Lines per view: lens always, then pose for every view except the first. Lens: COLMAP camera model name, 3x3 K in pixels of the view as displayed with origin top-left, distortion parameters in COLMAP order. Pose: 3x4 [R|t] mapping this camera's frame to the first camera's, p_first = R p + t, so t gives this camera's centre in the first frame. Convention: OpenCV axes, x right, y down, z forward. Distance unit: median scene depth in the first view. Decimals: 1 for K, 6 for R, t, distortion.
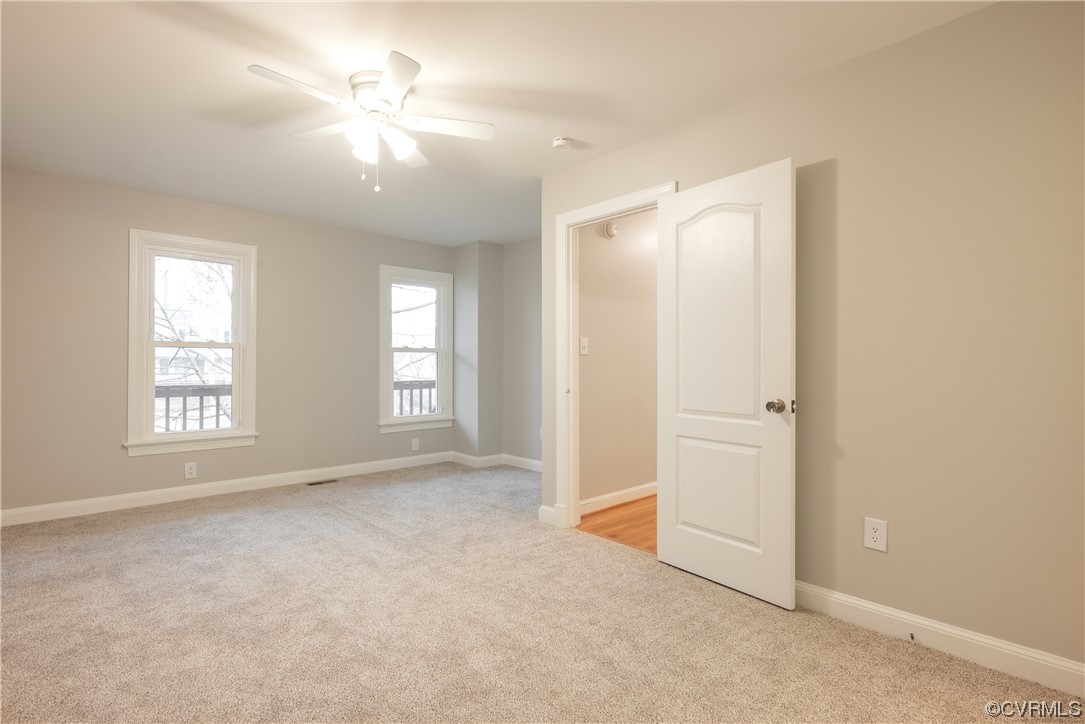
lens RADIAL K [[542.0, 0, 542.5], [0, 542.0, 362.0], [0, 0, 1]] dist [0.000566, -0.000078]
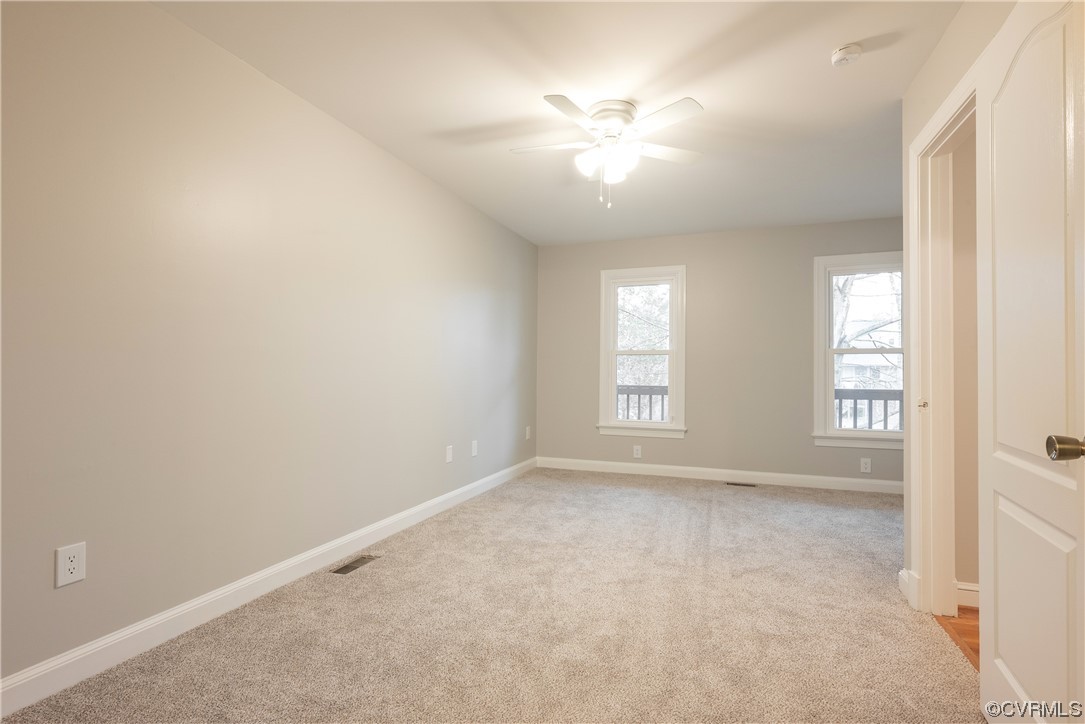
lens RADIAL K [[544.1, 0, 543.8], [0, 544.1, 382.4], [0, 0, 1]] dist [0.000071, -0.000195]
pose [[0.408741, 0.021783, -0.912390, 0.467799], [0.002117, 0.999690, 0.024816, 0.005375], [0.912648, -0.012075, 0.408568, 0.305289]]
